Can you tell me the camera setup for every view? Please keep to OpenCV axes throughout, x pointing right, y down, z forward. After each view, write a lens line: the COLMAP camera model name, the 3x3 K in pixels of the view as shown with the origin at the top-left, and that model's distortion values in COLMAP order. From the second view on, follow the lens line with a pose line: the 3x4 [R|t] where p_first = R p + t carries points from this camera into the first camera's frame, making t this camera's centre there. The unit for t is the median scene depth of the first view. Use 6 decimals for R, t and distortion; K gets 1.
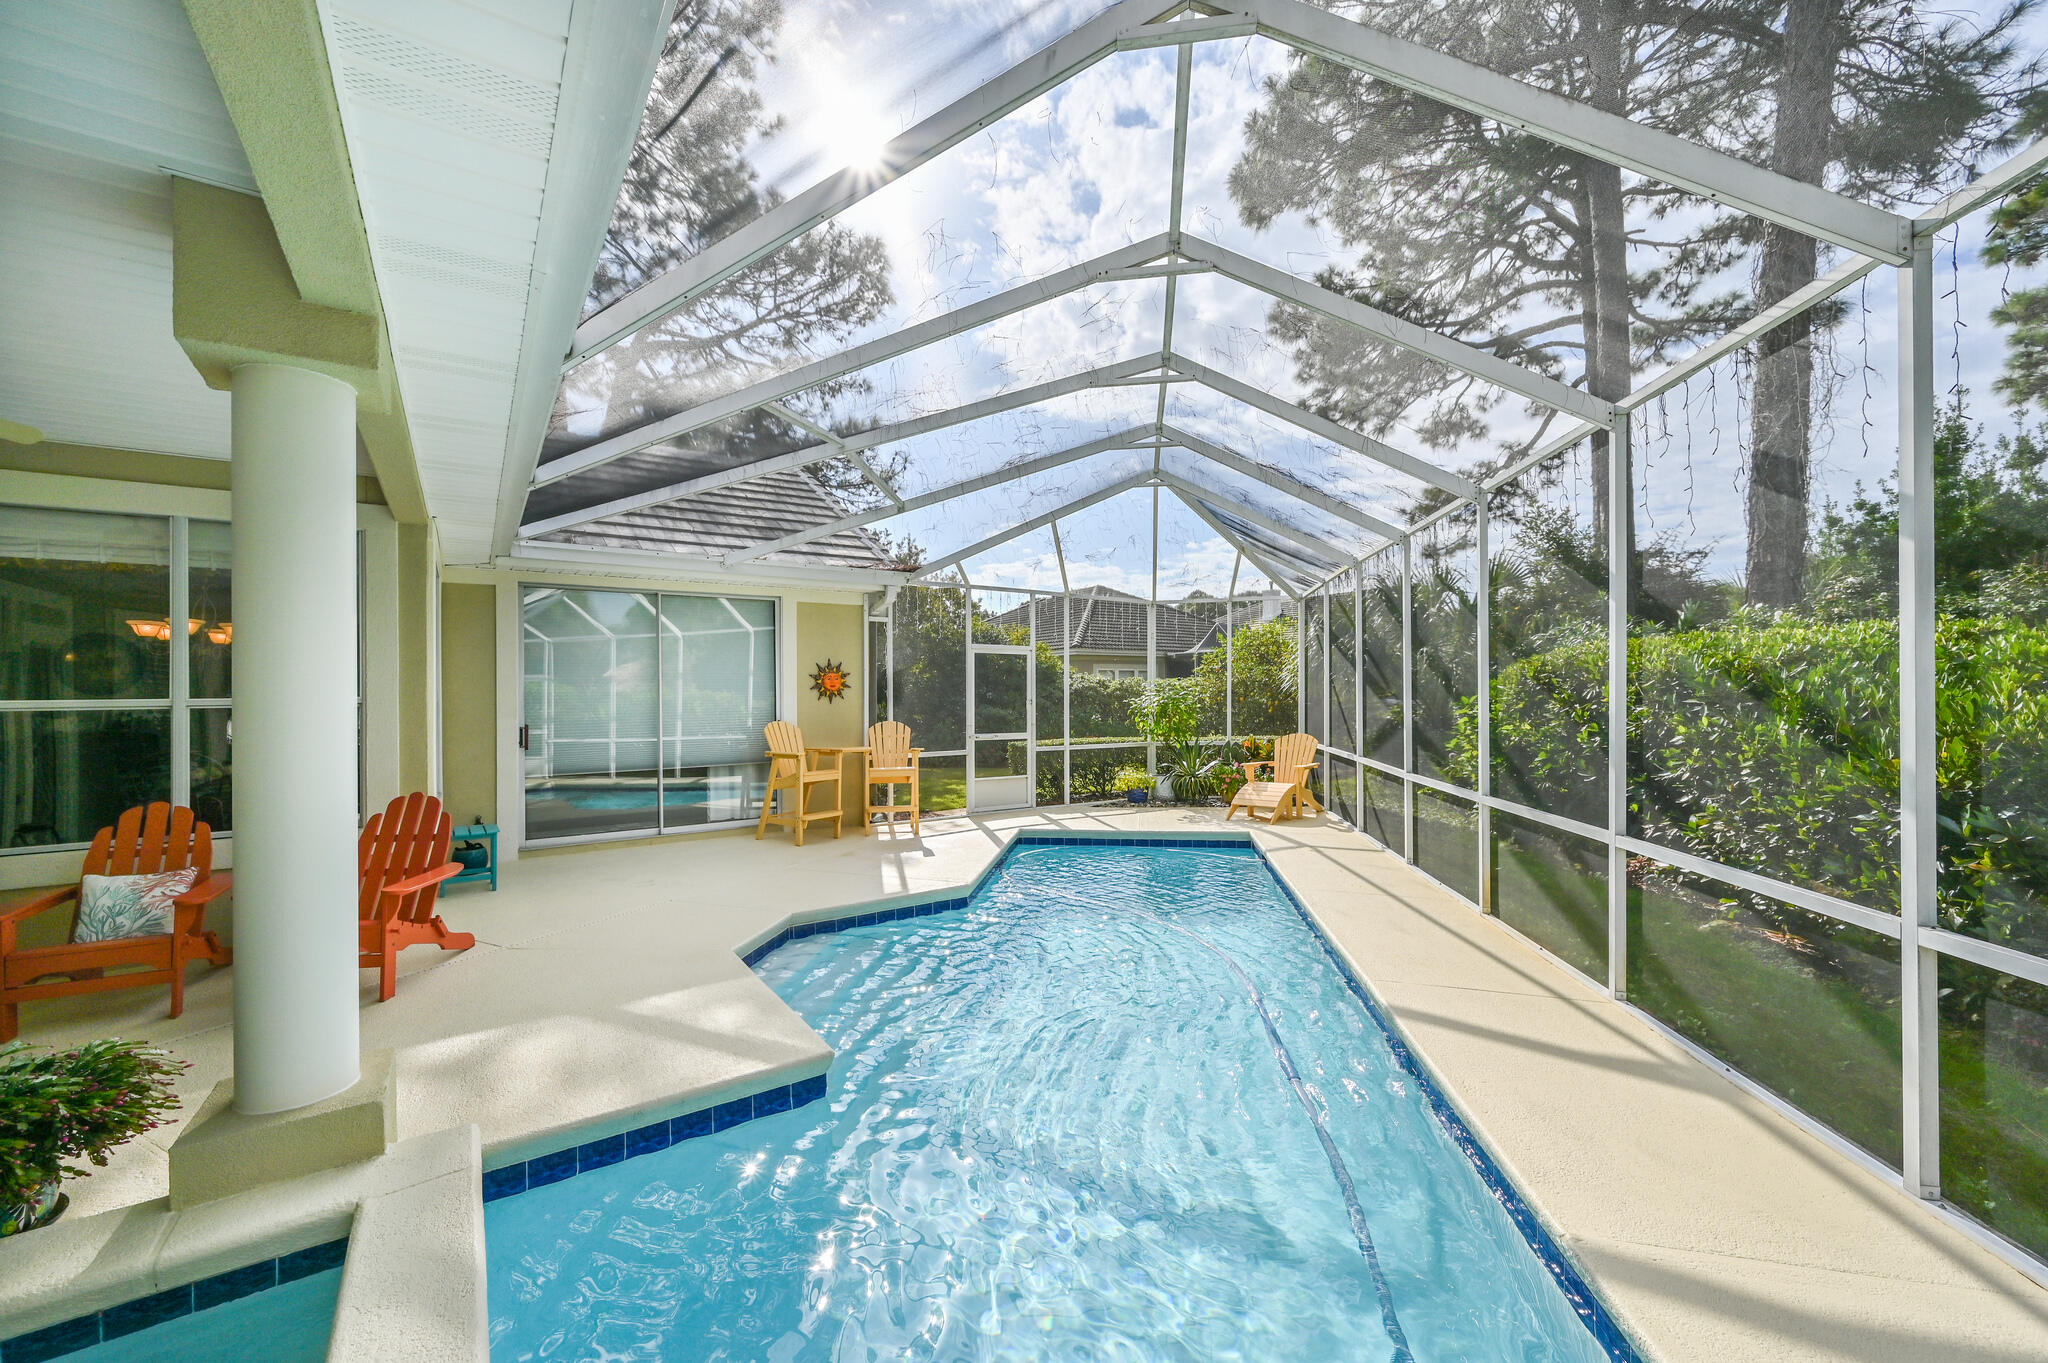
lens RADIAL K [[809.3, 0, 1028.6], [0, 809.3, 668.5], [0, 0, 1]] dist [-0.003546, 0.000473]
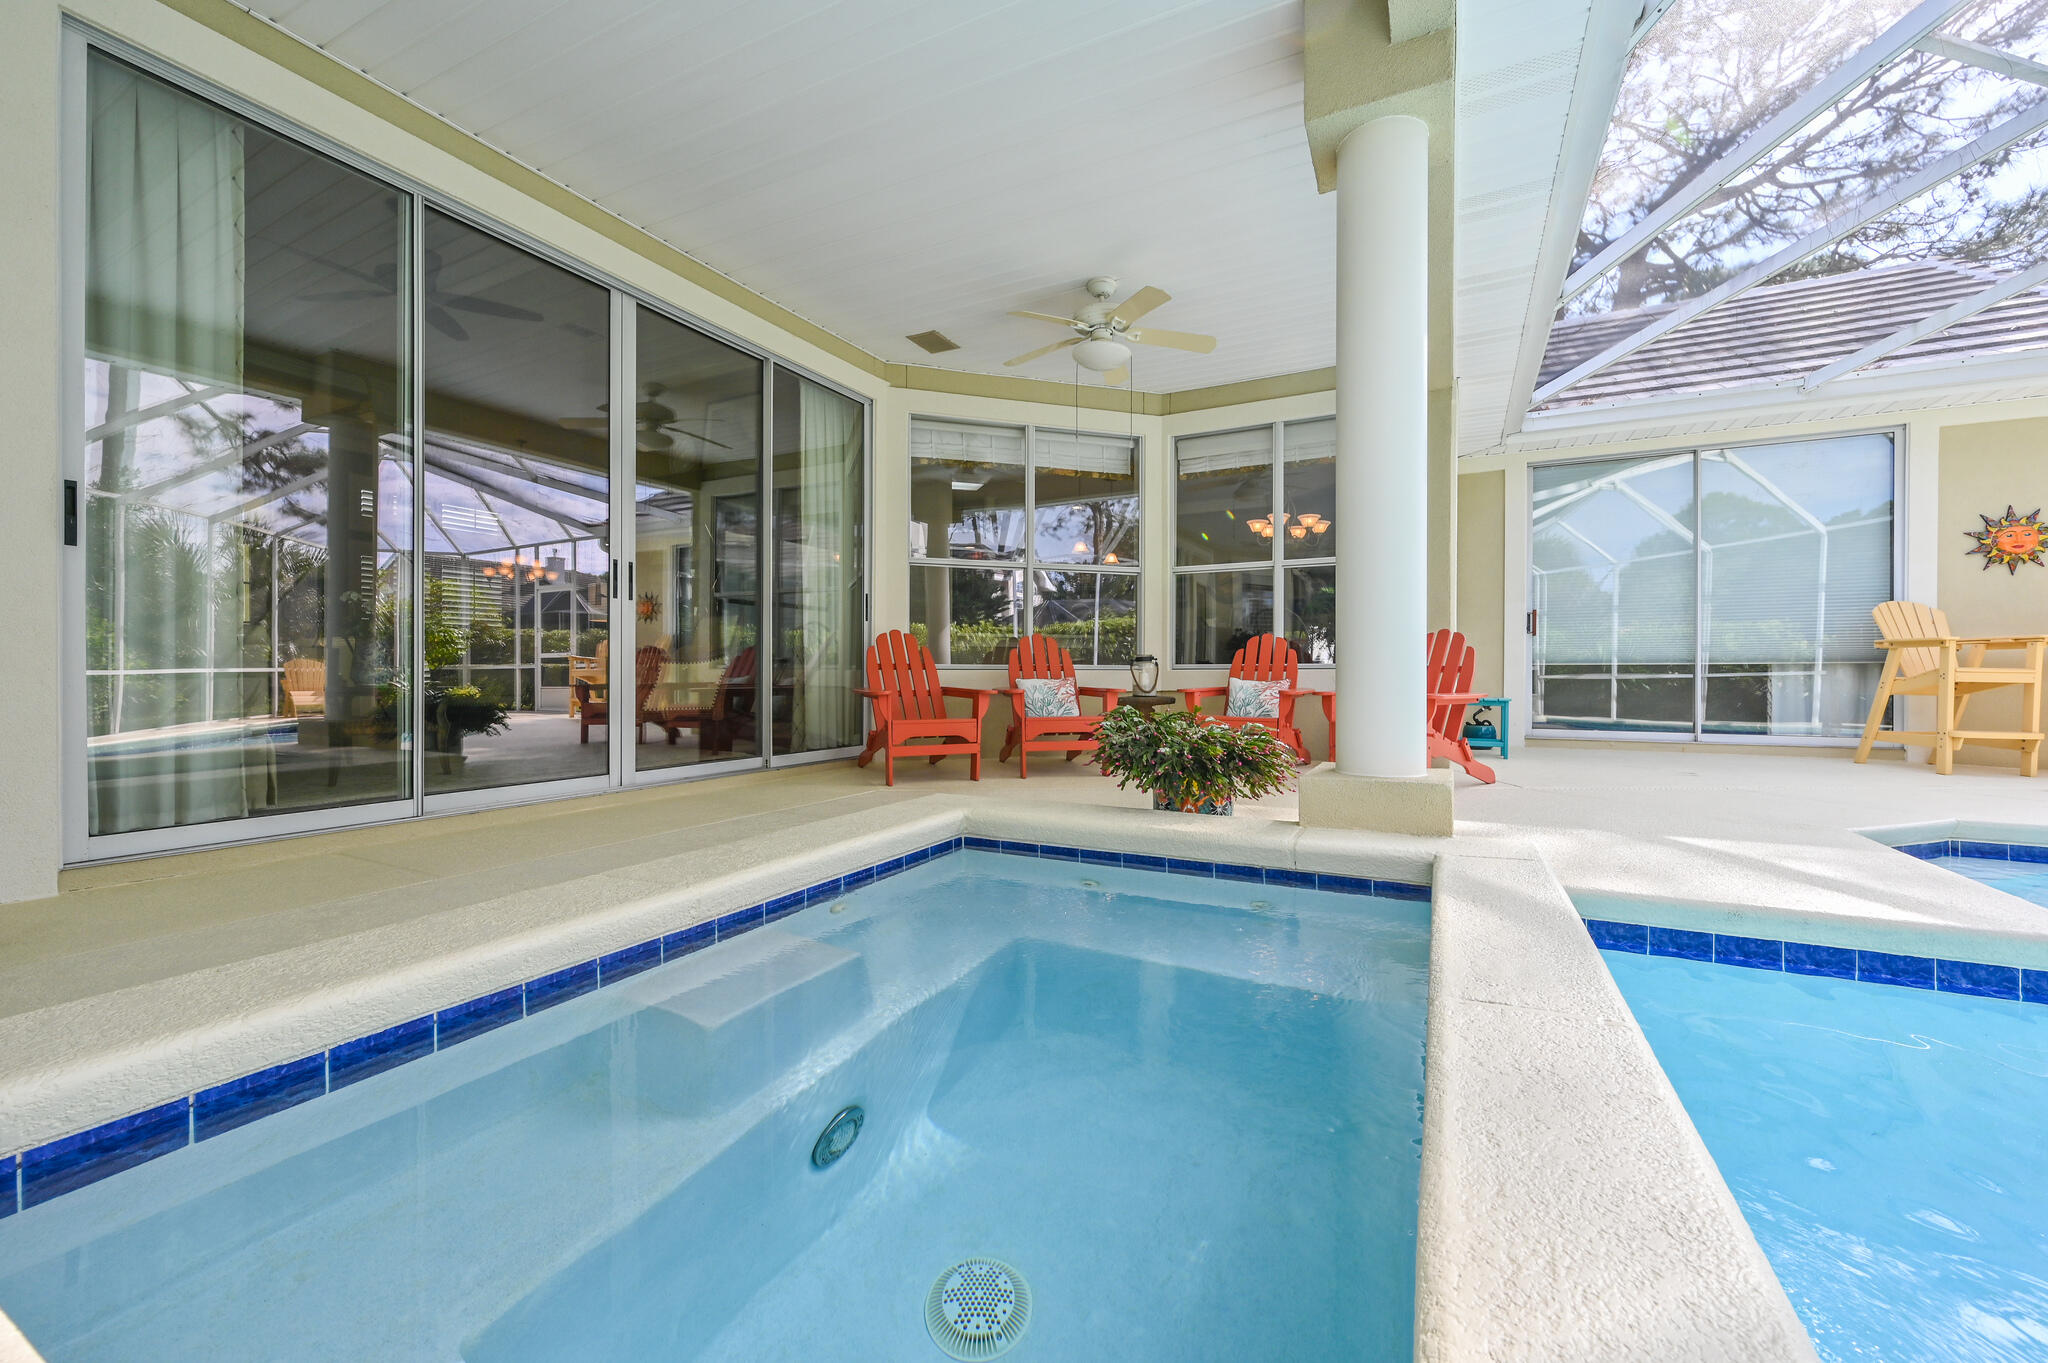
lens RADIAL K [[809.3, 0, 1024.6], [0, 809.3, 680.5], [0, 0, 1]] dist [-0.003546, 0.000473]
pose [[0.467604, 0.017789, -0.883759, -0.047877], [-0.003045, 0.999824, 0.018515, 0.124937], [0.883933, -0.005967, 0.467576, 0.011530]]
